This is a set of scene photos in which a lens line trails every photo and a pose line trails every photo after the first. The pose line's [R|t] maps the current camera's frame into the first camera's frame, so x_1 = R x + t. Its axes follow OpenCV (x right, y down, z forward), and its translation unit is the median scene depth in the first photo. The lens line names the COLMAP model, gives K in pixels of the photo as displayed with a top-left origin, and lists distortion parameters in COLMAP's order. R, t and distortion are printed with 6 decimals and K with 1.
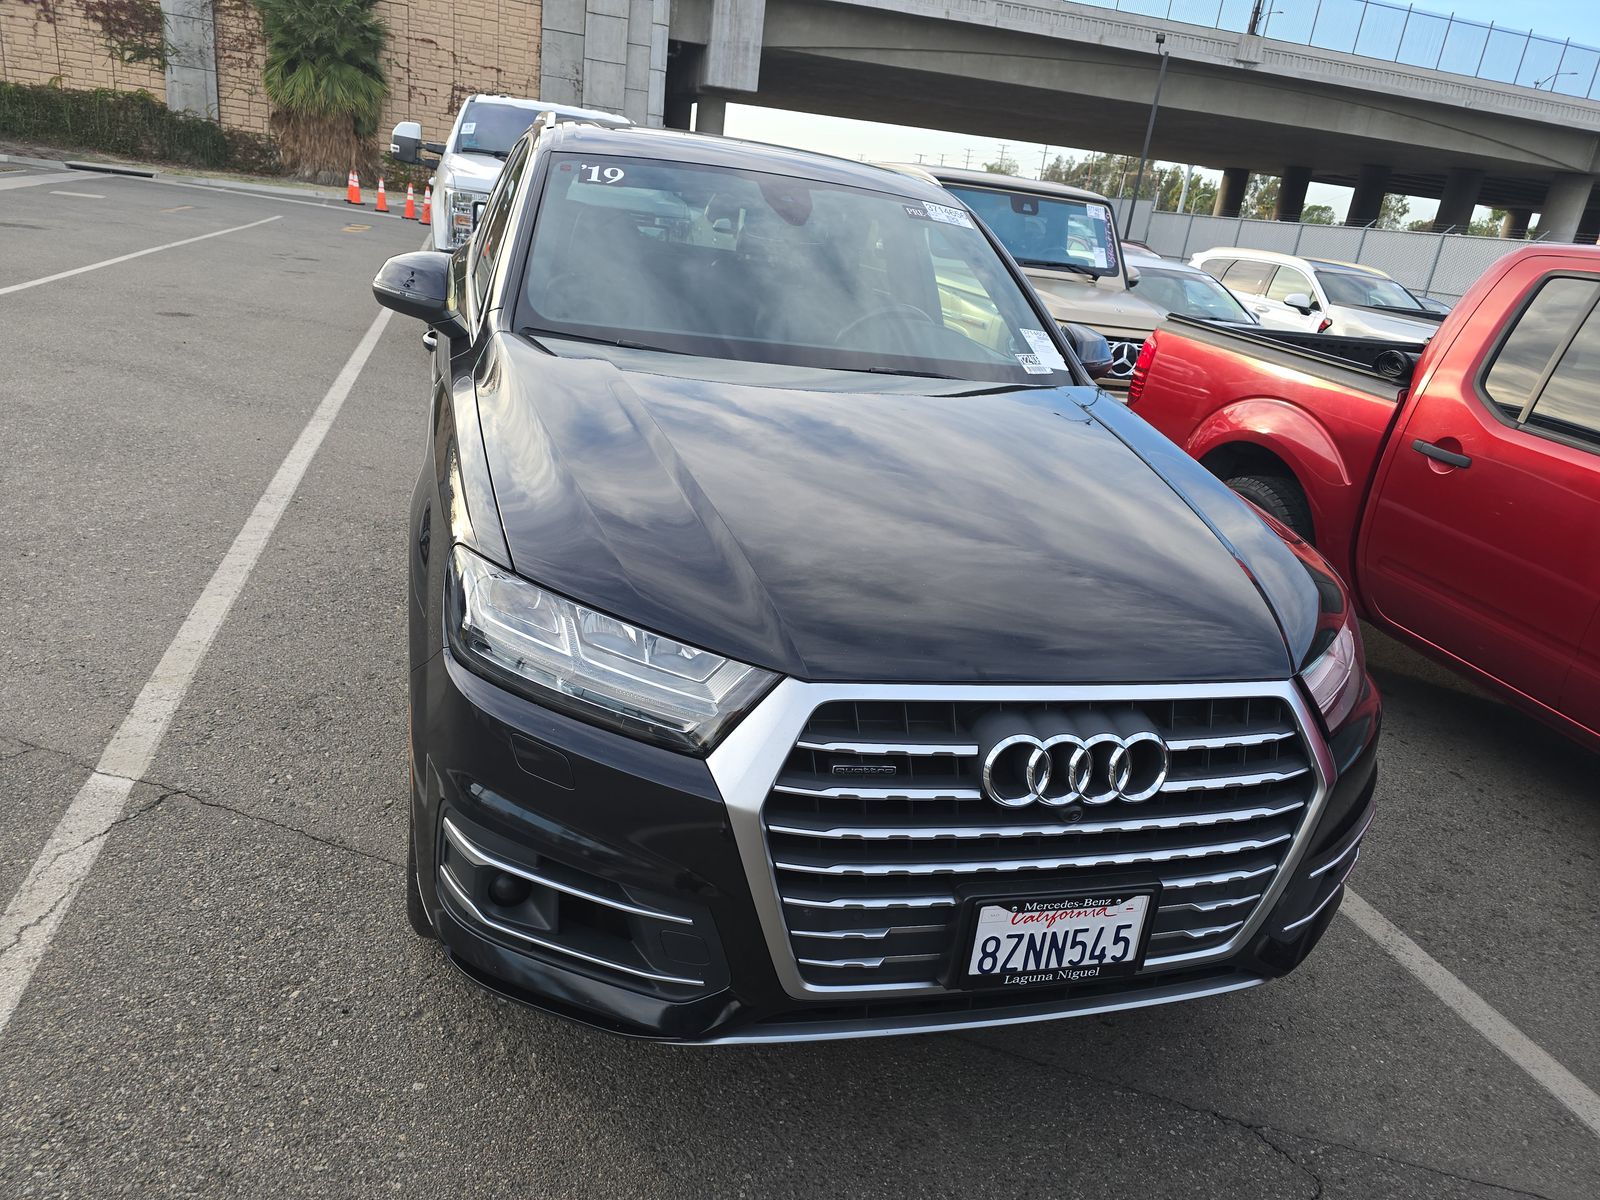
lens RADIAL K [[1054.7, 0, 814.6], [0, 1054.7, 618.0], [0, 0, 1]] dist [0.032805, -0.023659]
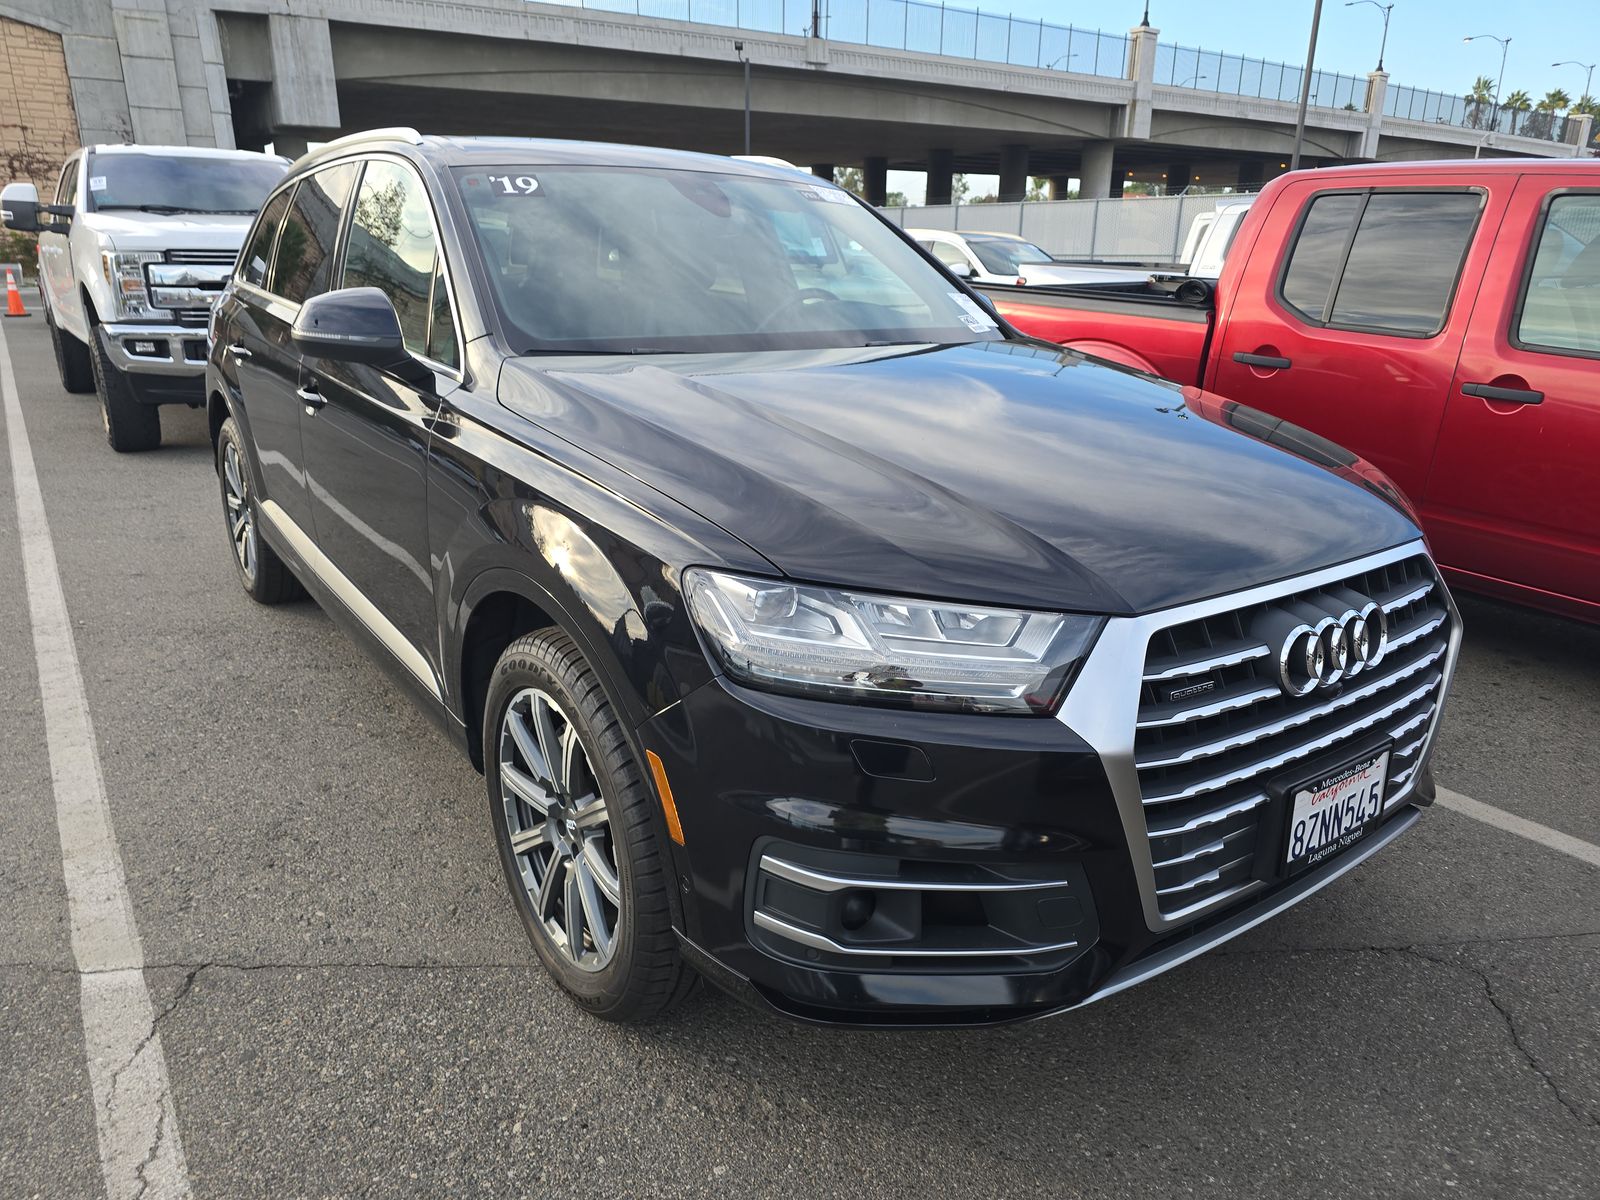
lens RADIAL K [[1054.7, 0, 814.6], [0, 1054.7, 618.0], [0, 0, 1]] dist [0.032805, -0.023659]
pose [[0.937387, -0.213099, 0.275488, -0.266475], [0.216446, 0.976118, 0.018573, -0.010598], [-0.272867, 0.042218, 0.961125, 0.052851]]
